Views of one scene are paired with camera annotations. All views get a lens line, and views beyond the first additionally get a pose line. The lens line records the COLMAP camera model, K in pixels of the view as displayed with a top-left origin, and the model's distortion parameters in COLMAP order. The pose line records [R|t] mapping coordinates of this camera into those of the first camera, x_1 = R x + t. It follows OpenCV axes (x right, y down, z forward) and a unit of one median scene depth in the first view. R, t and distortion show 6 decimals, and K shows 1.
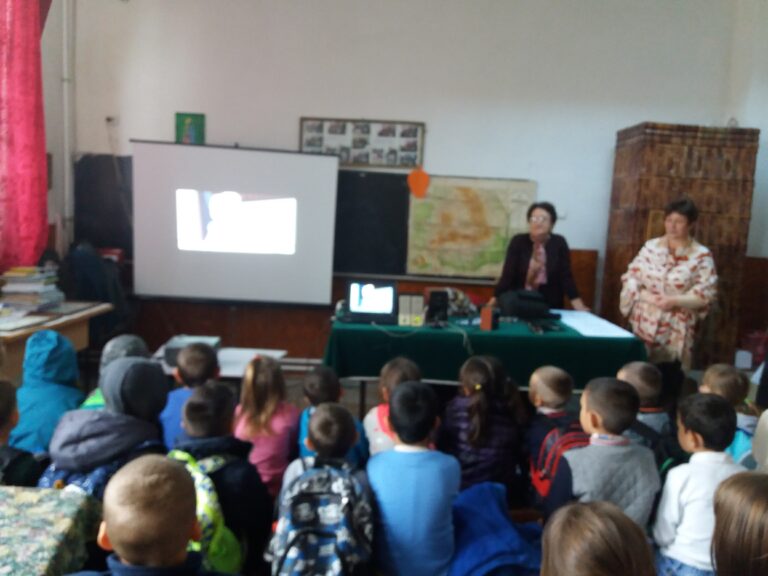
lens RADIAL K [[620.1, 0, 384.0], [0, 620.1, 288.0], [0, 0, 1]] dist [0.048505, -0.125839]
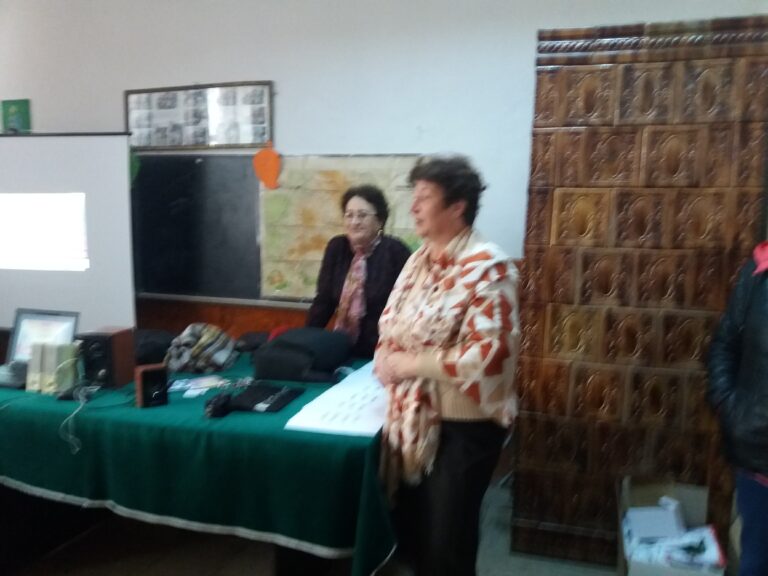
lens RADIAL K [[608.7, 0, 384.7], [0, 608.7, 299.7], [0, 0, 1]] dist [0.048274, -0.106418]
pose [[0.954122, 0.006020, -0.299357, 0.434950], [-0.004012, 0.999965, 0.007321, -0.028126], [0.299390, -0.005784, 0.954113, 0.422179]]
